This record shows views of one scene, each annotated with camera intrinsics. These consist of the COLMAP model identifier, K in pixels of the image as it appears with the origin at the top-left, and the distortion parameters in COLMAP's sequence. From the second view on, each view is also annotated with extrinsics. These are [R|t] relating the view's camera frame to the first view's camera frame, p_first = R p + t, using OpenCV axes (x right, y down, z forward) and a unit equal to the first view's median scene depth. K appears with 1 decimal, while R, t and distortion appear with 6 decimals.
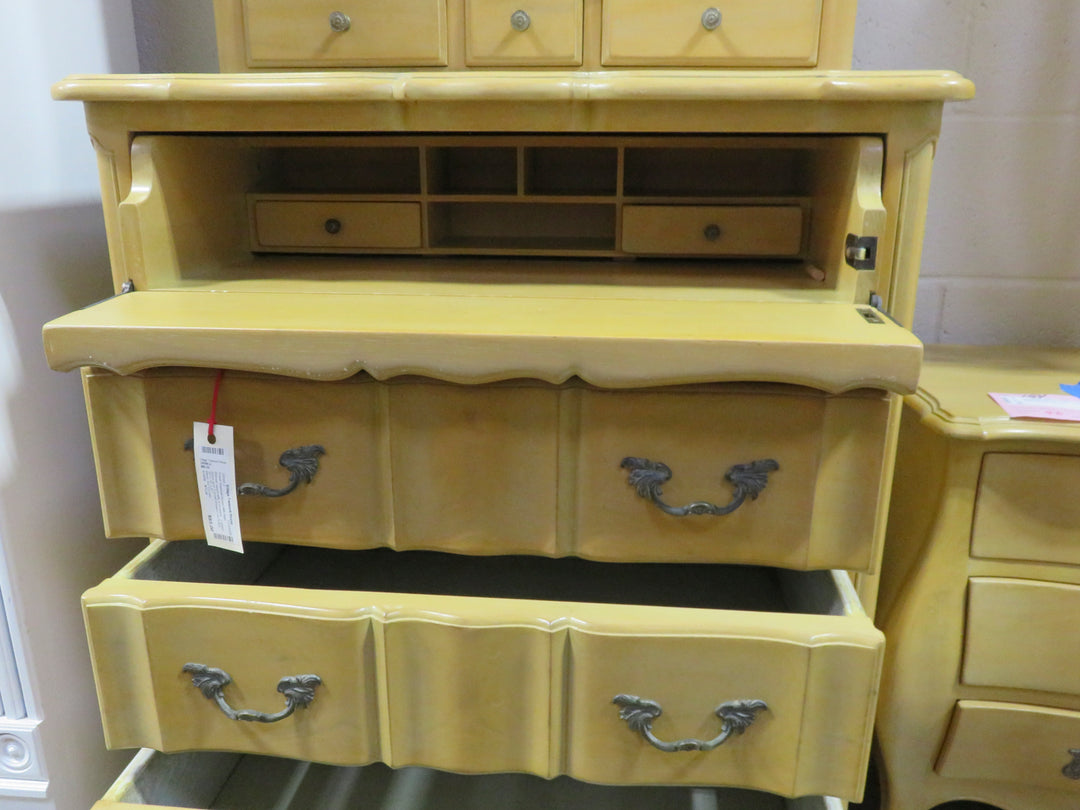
lens RADIAL K [[946.9, 0, 545.5], [0, 946.9, 455.1], [0, 0, 1]] dist [-0.009465, -0.000884]
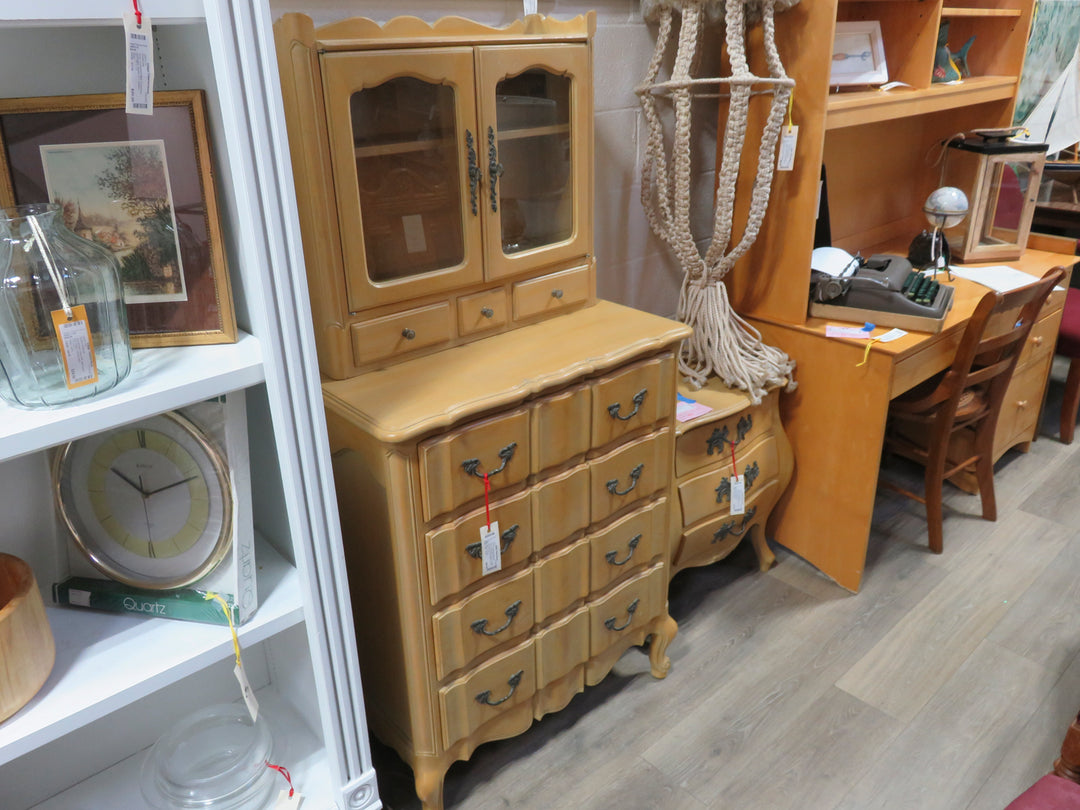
lens RADIAL K [[808.3, 0, 527.0], [0, 808.3, 378.9], [0, 0, 1]] dist [-0.011958, 0.005081]
pose [[0.702165, -0.294907, 0.648070, -1.127996], [0.258564, 0.953668, 0.153824, -0.572086], [-0.663407, 0.059558, 0.745885, -0.330647]]
